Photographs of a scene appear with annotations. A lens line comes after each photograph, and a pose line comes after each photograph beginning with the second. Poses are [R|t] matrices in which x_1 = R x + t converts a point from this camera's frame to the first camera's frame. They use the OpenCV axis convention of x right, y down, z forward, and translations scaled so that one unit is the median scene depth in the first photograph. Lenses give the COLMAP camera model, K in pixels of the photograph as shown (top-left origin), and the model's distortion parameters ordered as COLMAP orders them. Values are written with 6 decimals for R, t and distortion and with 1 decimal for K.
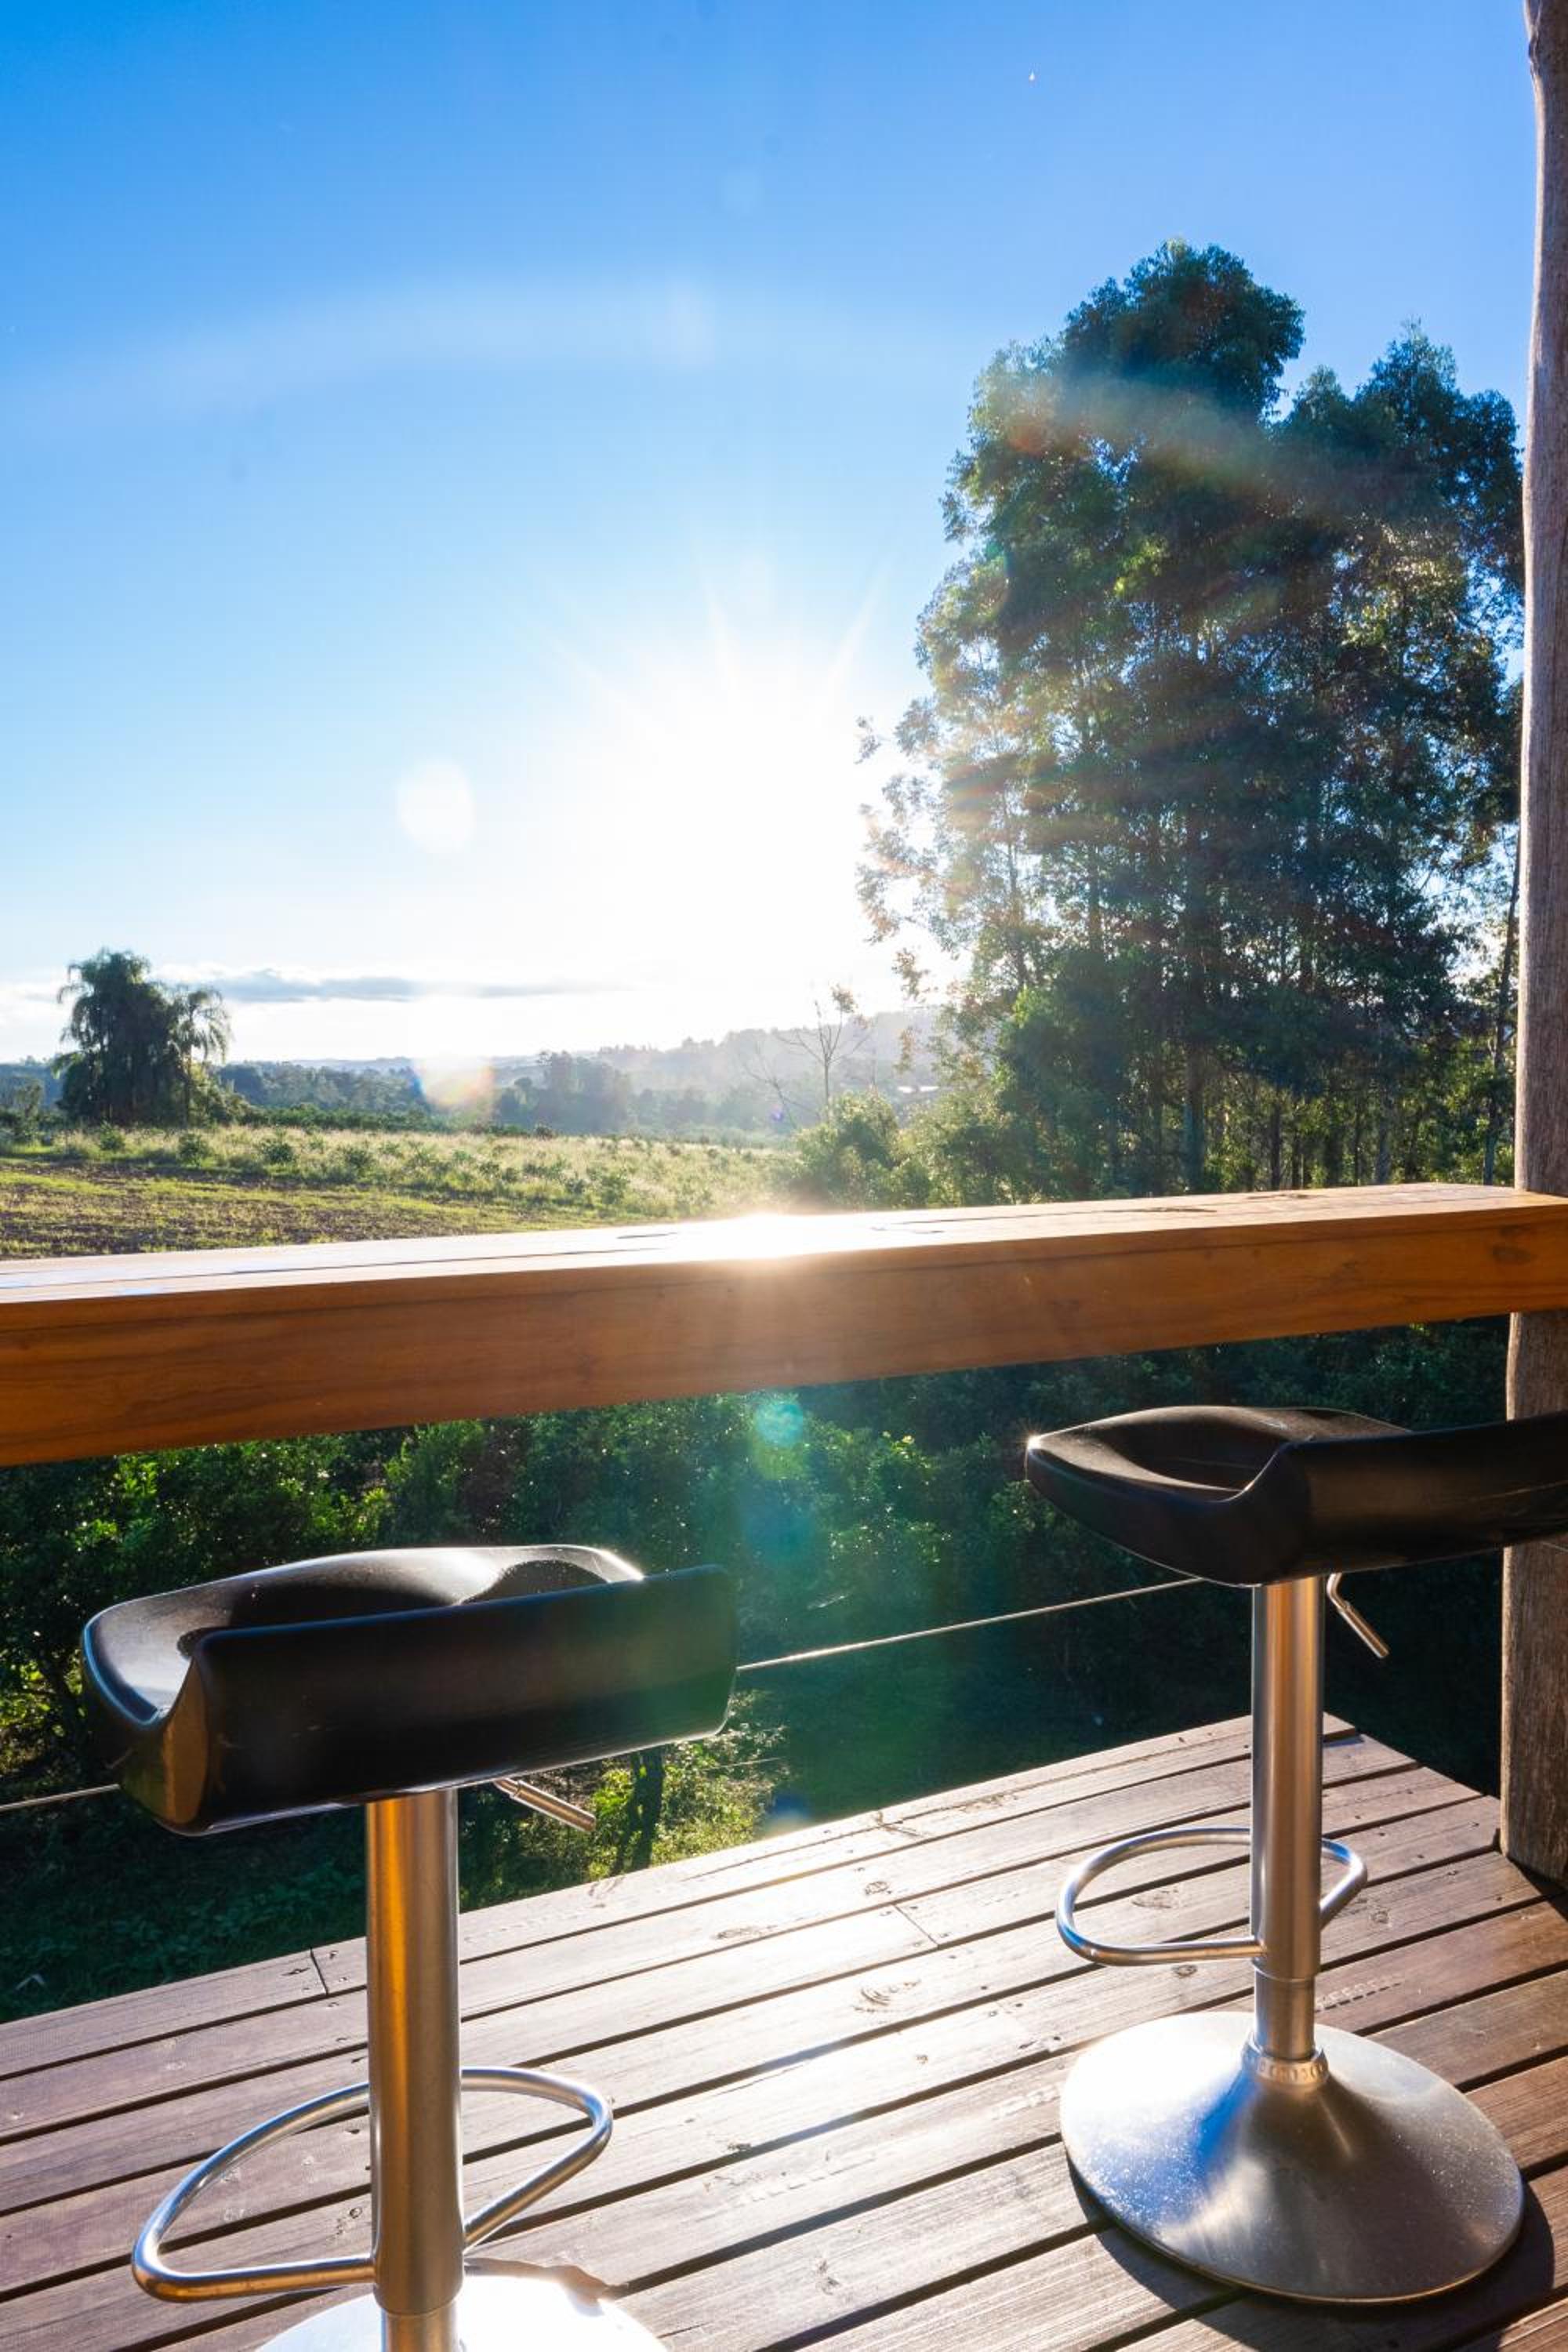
lens RADIAL K [[1614.6, 0, 774.5], [0, 1614.6, 1173.0], [0, 0, 1]] dist [-0.002243, -0.002123]
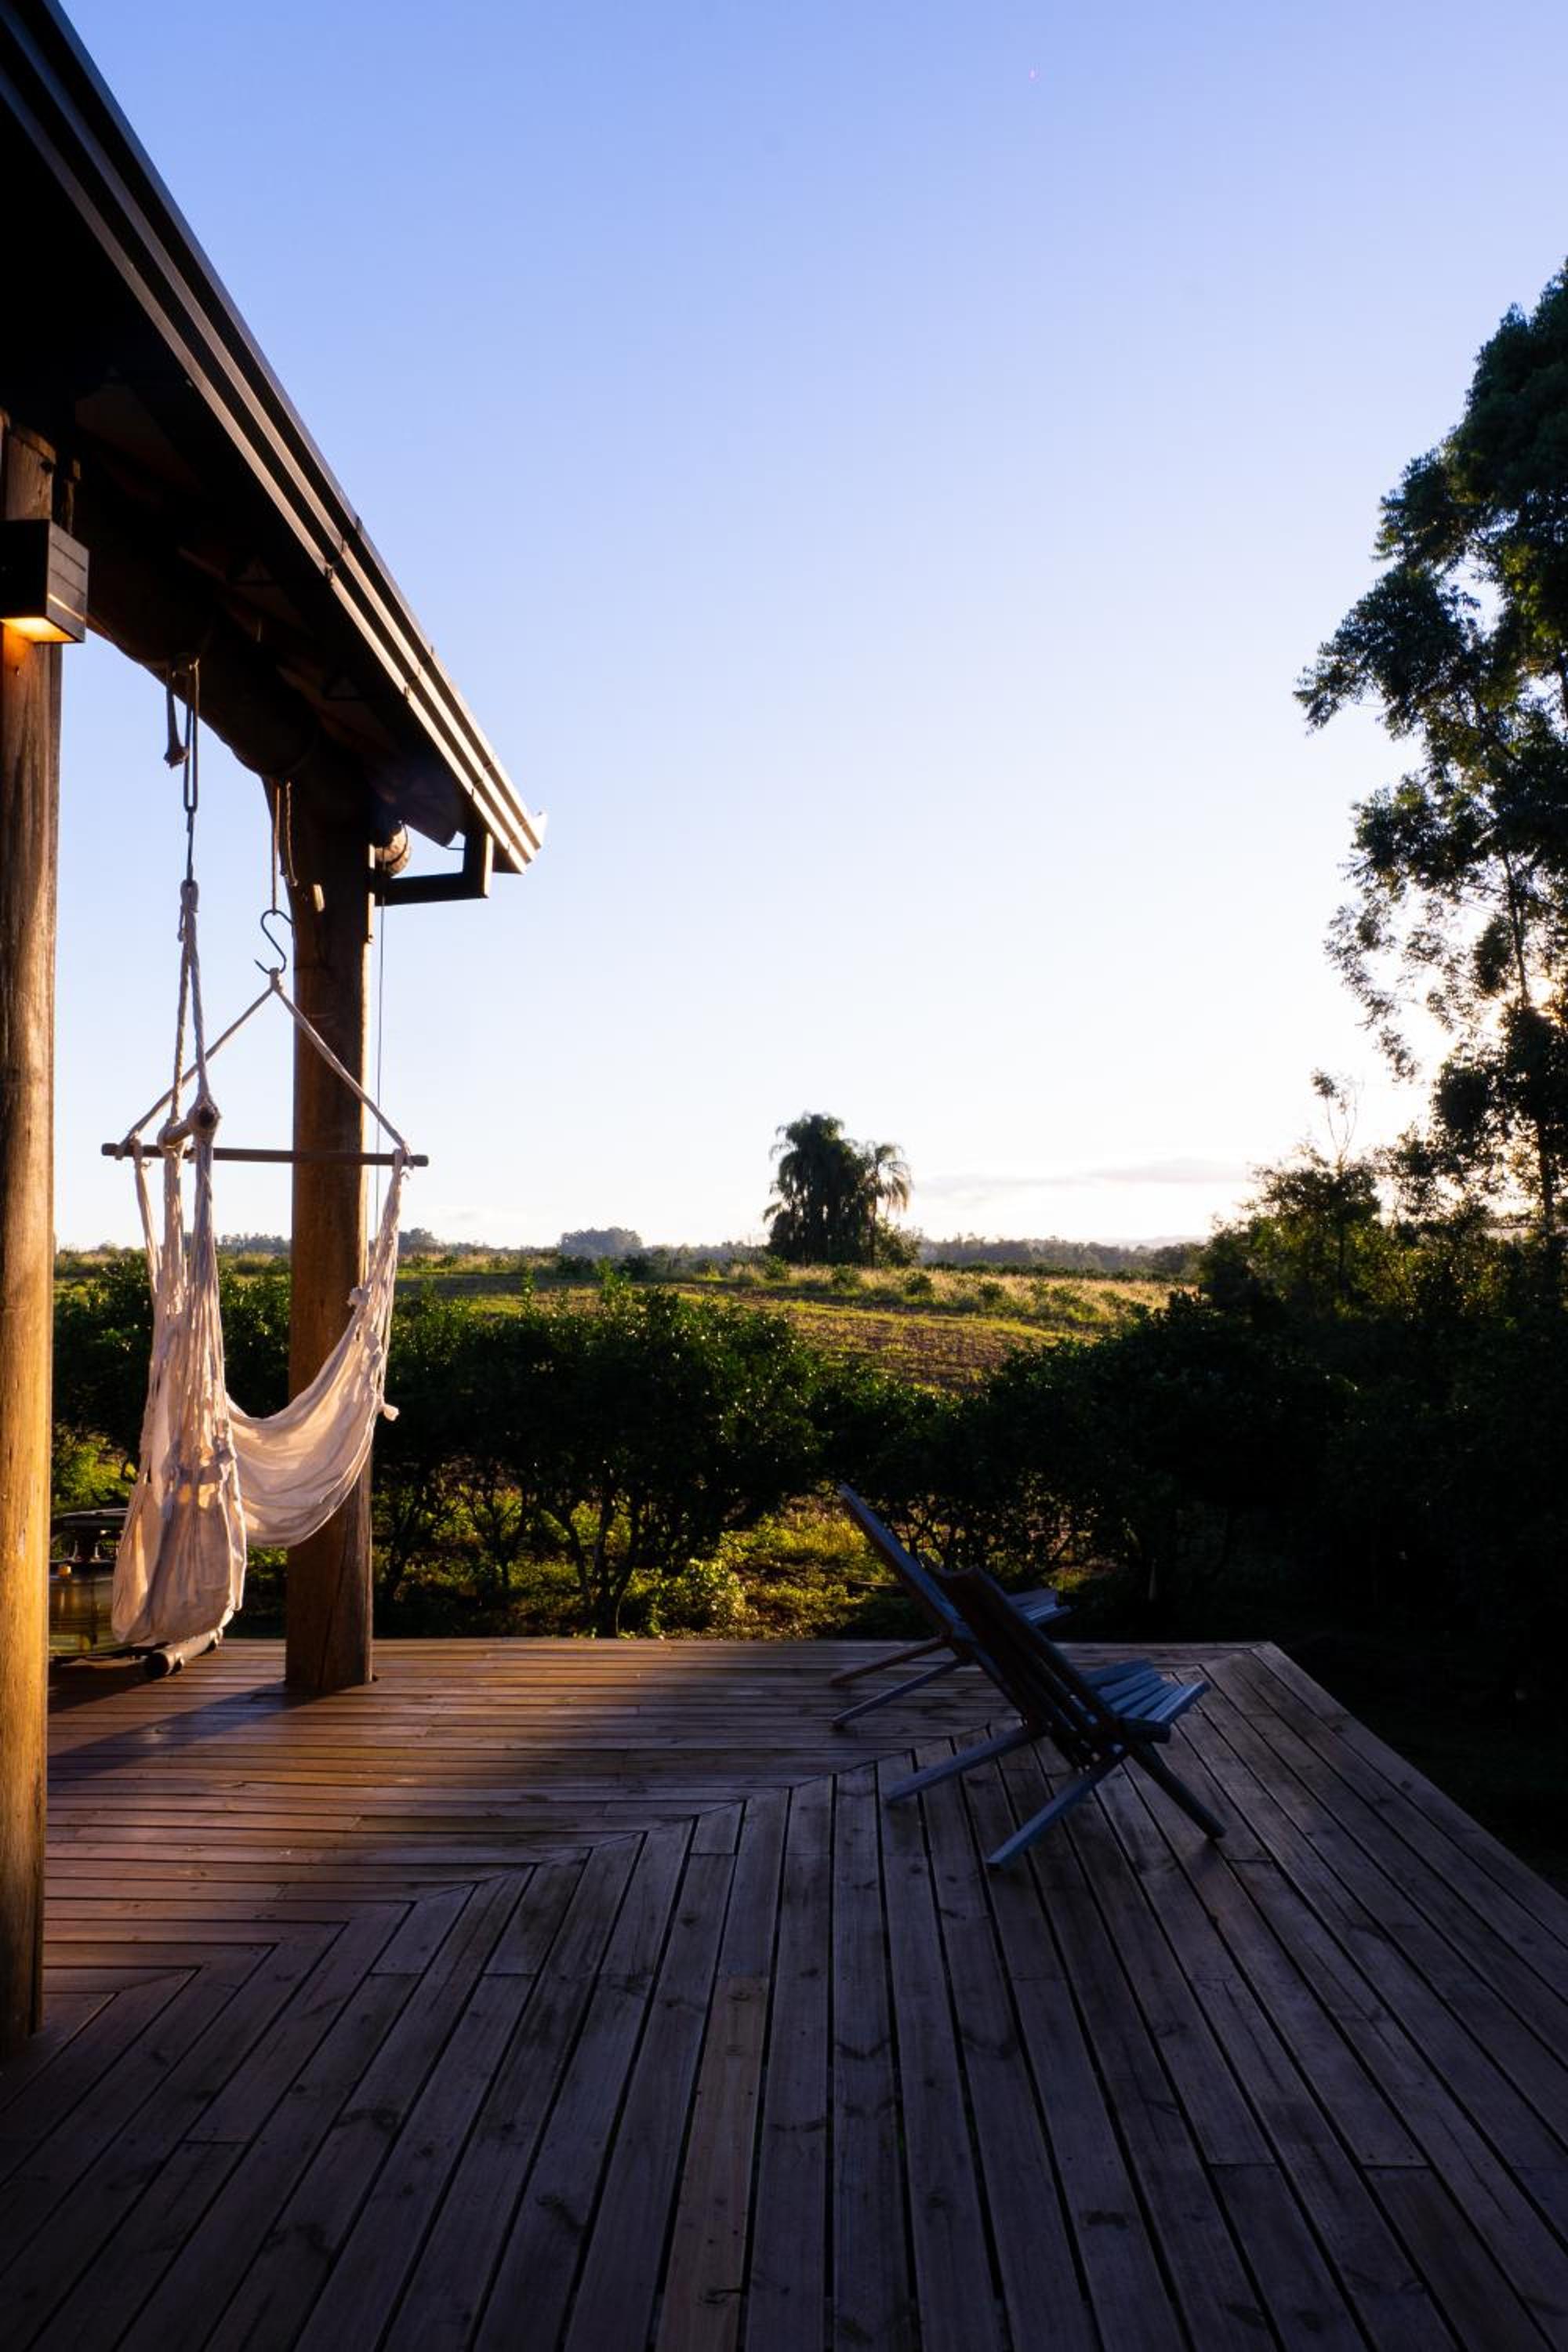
lens RADIAL K [[1614.6, 0, 761.8], [0, 1614.6, 1164.8], [0, 0, 1]] dist [-0.002243, -0.002123]
pose [[0.888235, -0.028563, -0.458500, 0.180635], [-0.023894, 0.993842, -0.108201, 0.051732], [0.458767, 0.107064, 0.882083, 0.000180]]
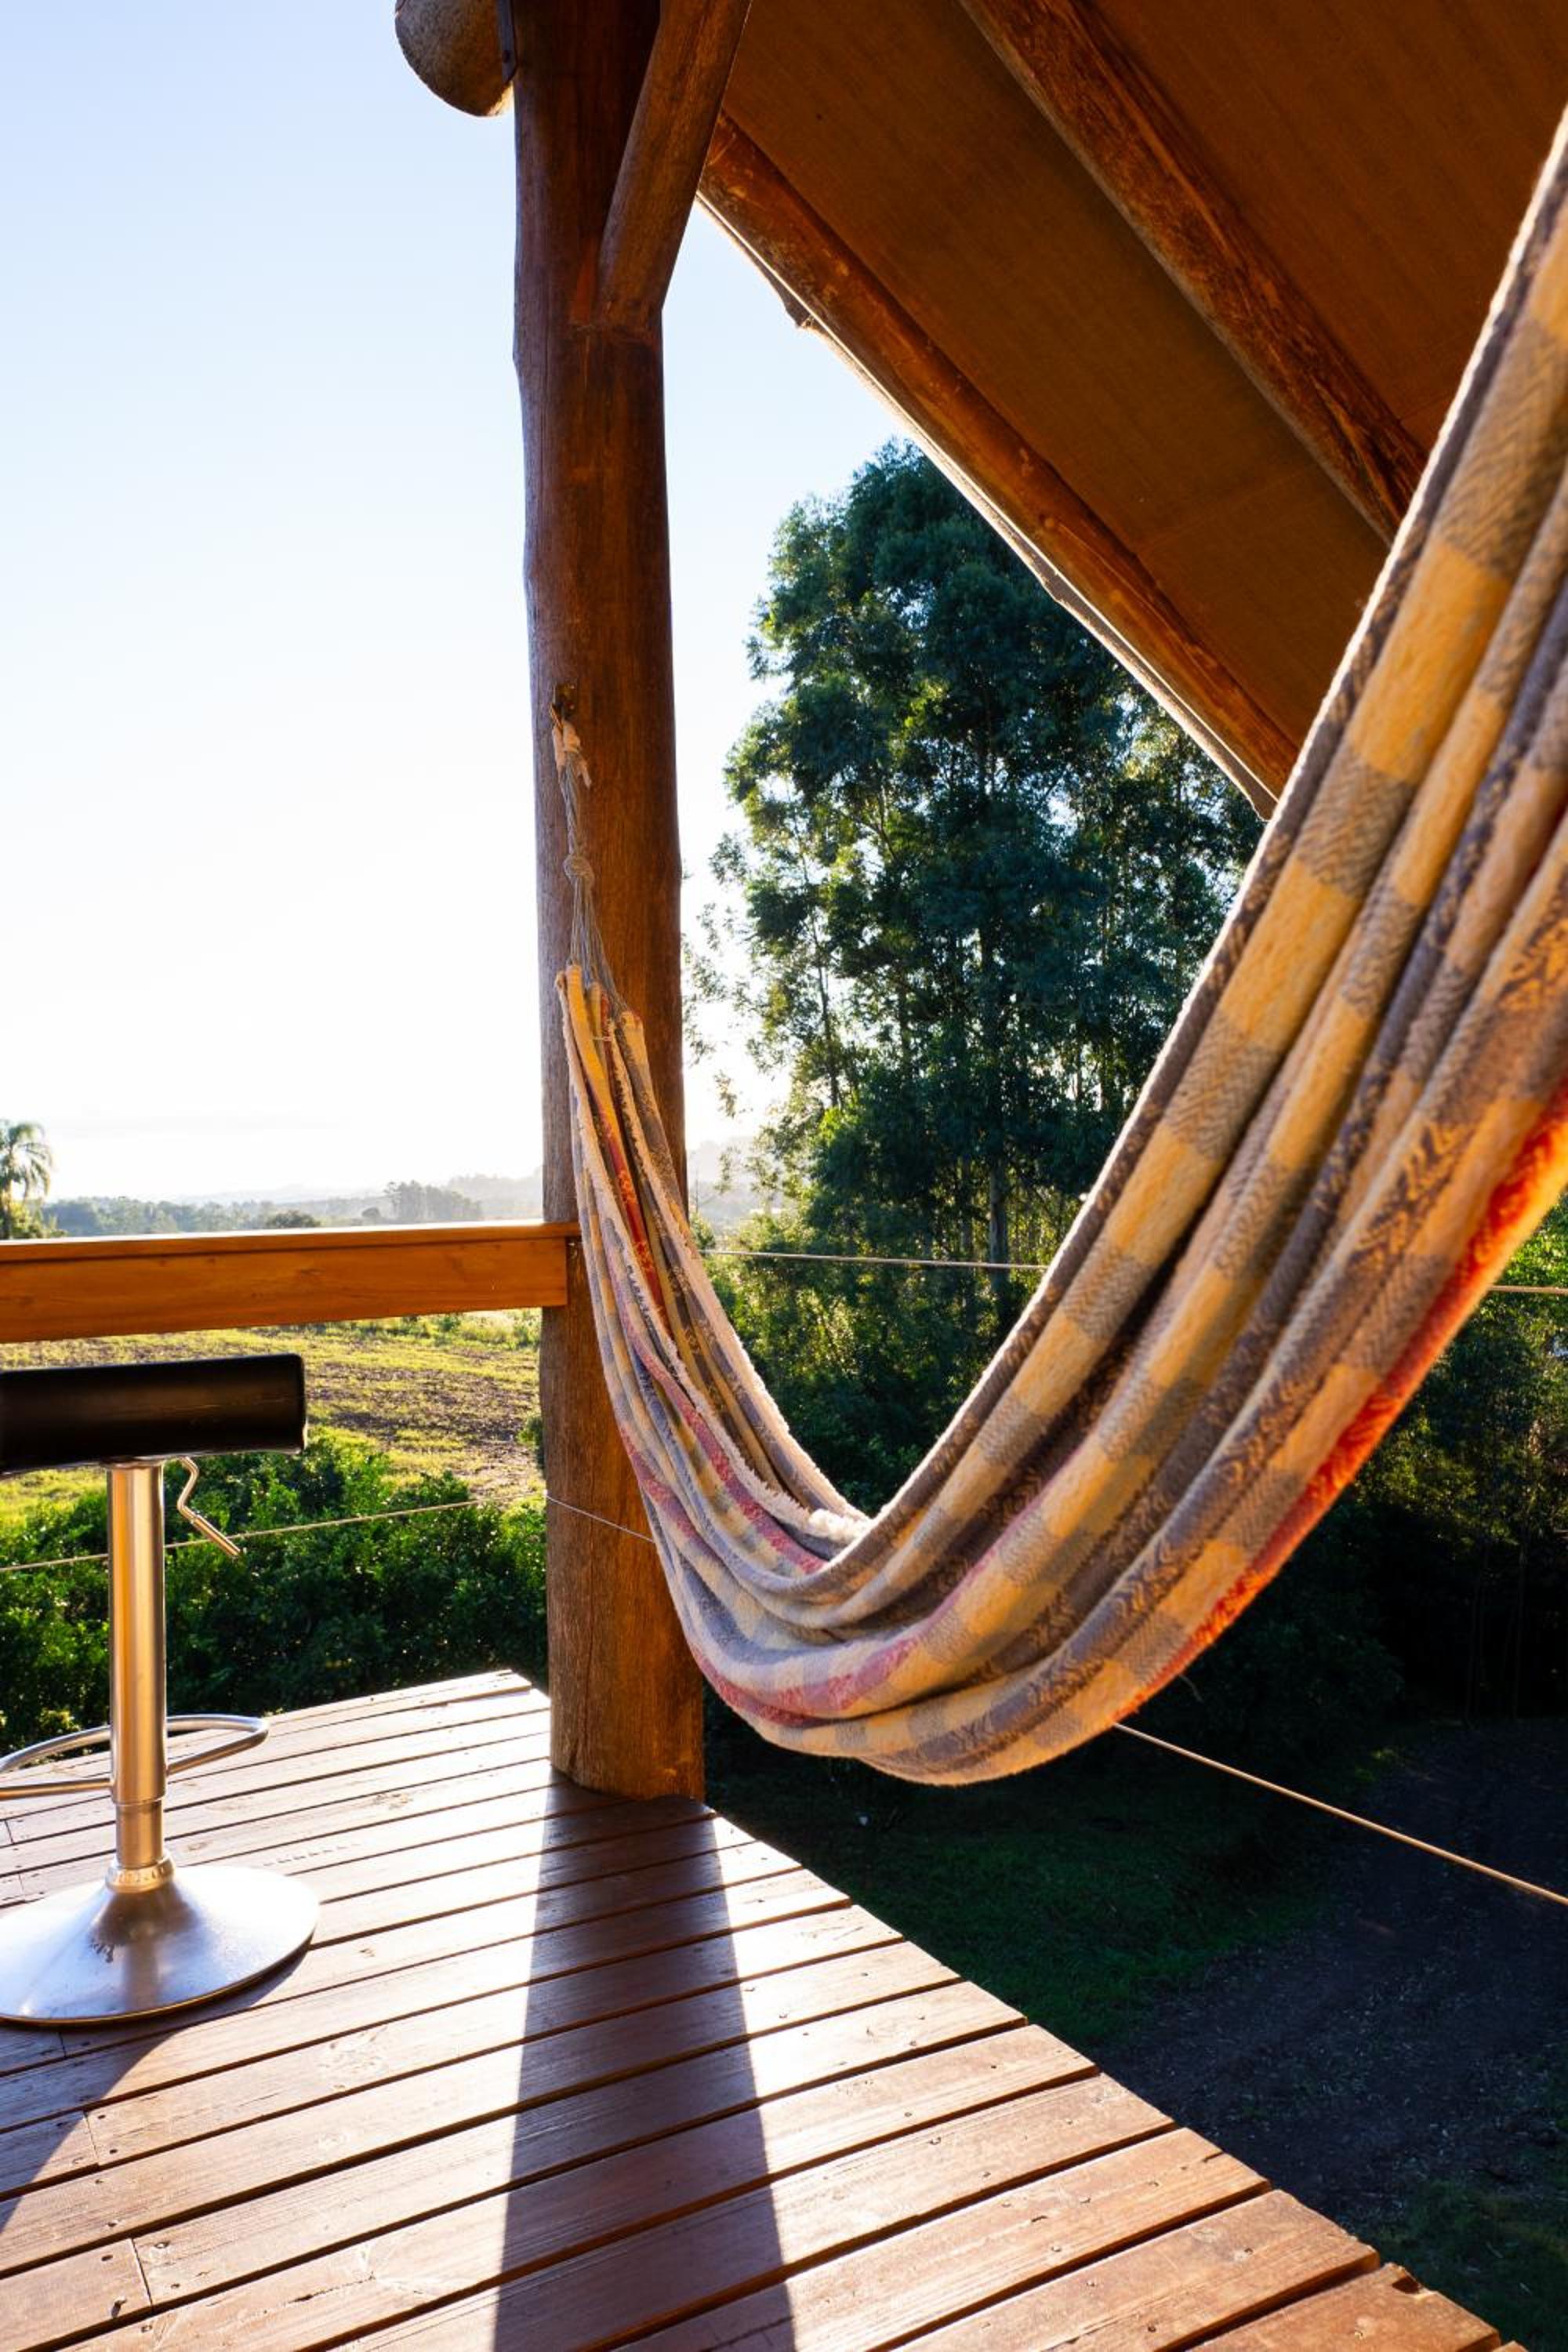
lens RADIAL K [[1614.6, 0, 777.9], [0, 1614.6, 1190.8], [0, 0, 1]] dist [-0.002243, -0.002123]
pose [[0.995578, -0.019432, 0.091905, 0.020701], [0.025419, 0.997598, -0.064429, 0.002879], [-0.090432, 0.066481, 0.993681, -0.010784]]
